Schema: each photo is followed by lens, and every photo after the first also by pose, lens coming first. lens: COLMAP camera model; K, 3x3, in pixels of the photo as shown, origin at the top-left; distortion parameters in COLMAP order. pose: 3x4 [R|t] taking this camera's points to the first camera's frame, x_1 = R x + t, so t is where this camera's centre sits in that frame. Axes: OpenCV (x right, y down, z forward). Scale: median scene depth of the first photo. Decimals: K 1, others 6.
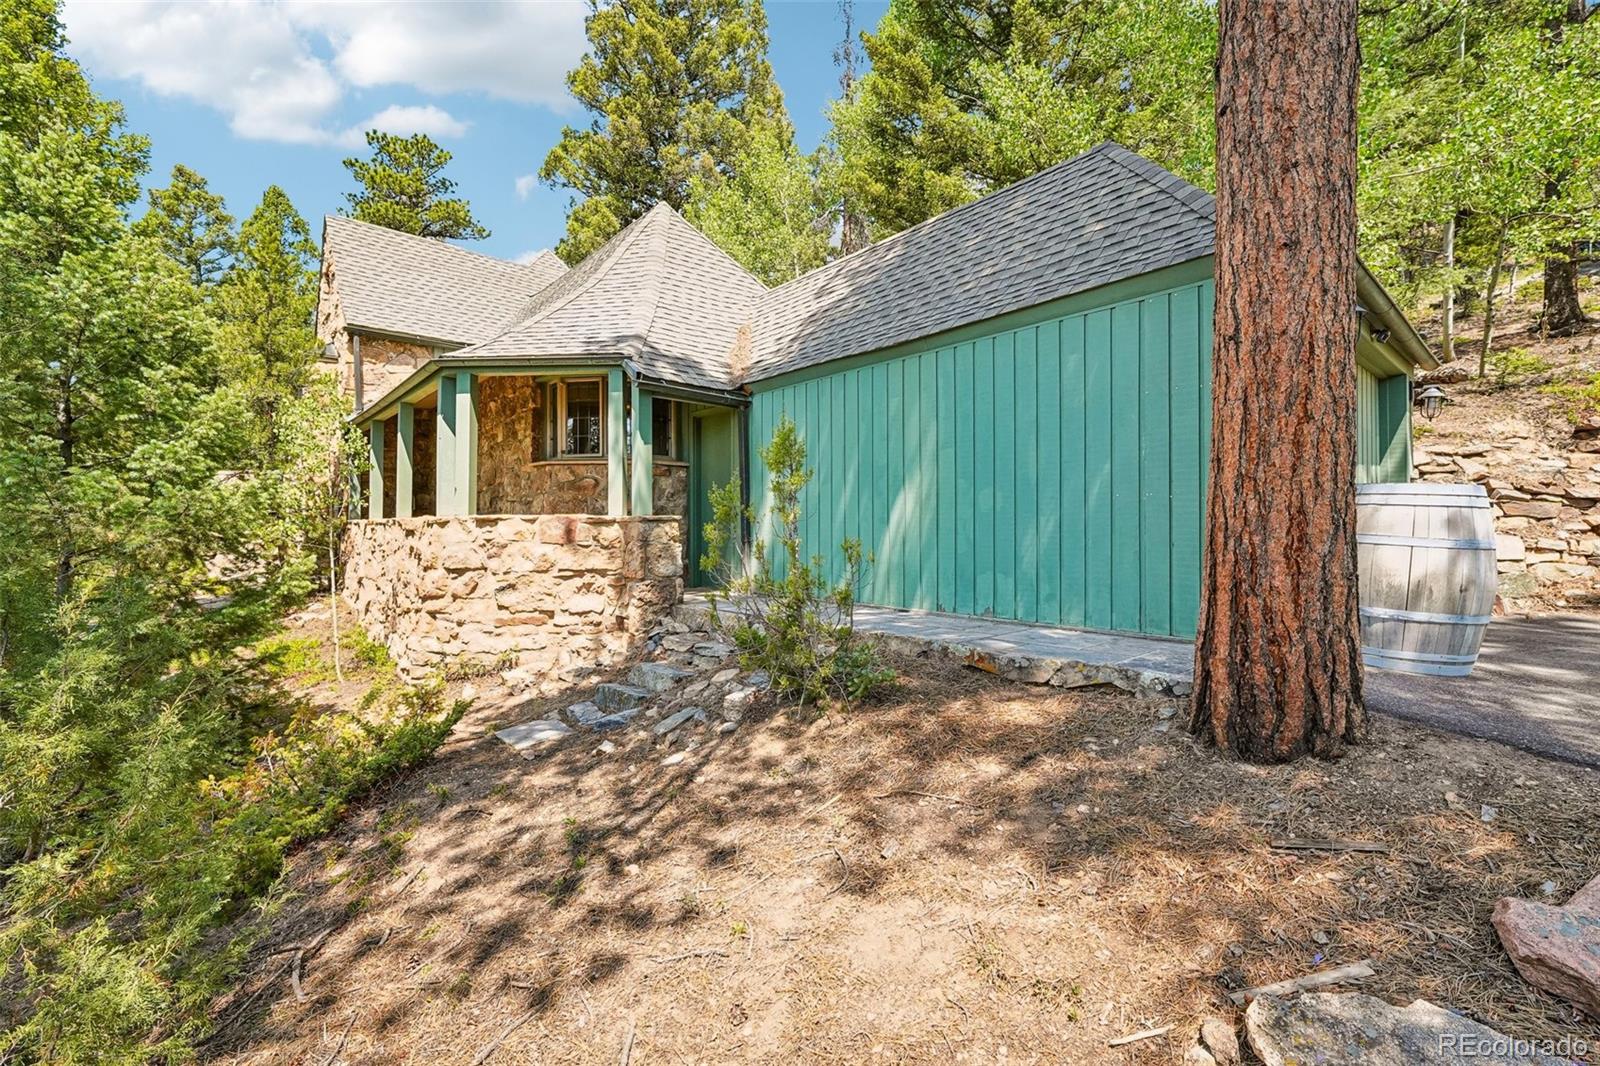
lens RADIAL K [[681.9, 0, 804.5], [0, 681.9, 536.8], [0, 0, 1]] dist [-0.003123, 0.000129]
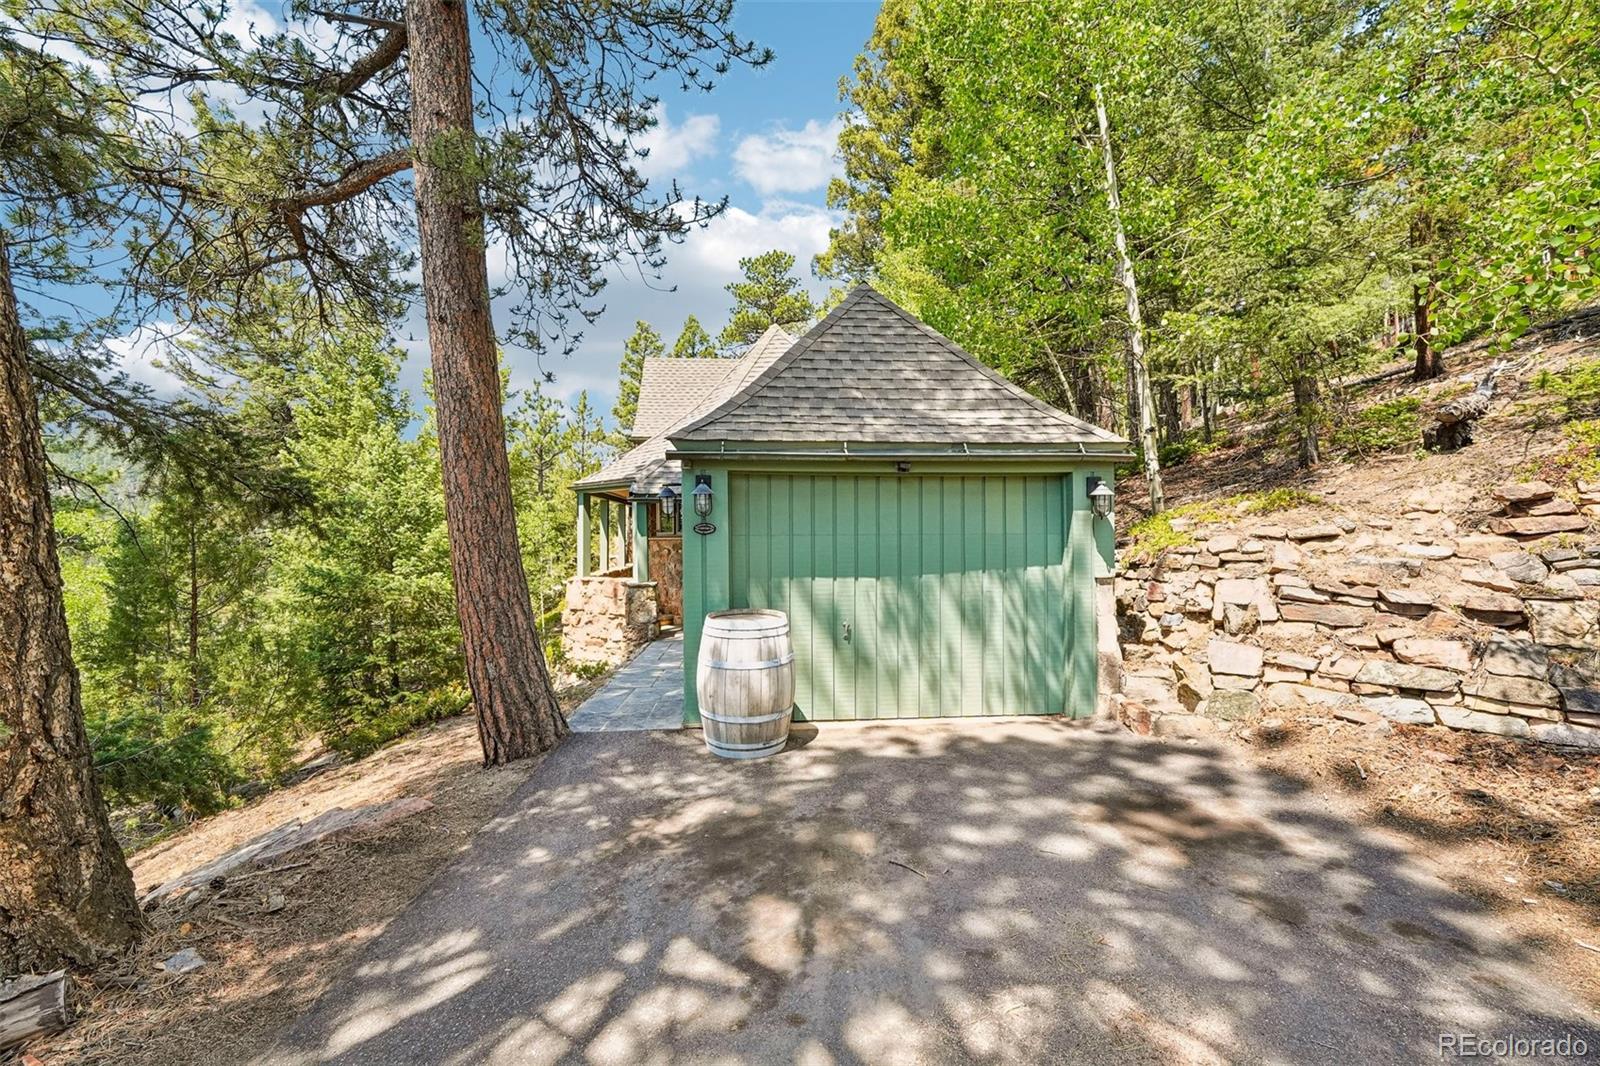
lens RADIAL K [[681.9, 0, 804.5], [0, 681.9, 536.8], [0, 0, 1]] dist [-0.003123, 0.000129]
pose [[0.798406, -0.008642, -0.602057, 1.030777], [0.004015, 0.999951, -0.009030, -0.122749], [0.602106, 0.004792, 0.798402, -0.006781]]
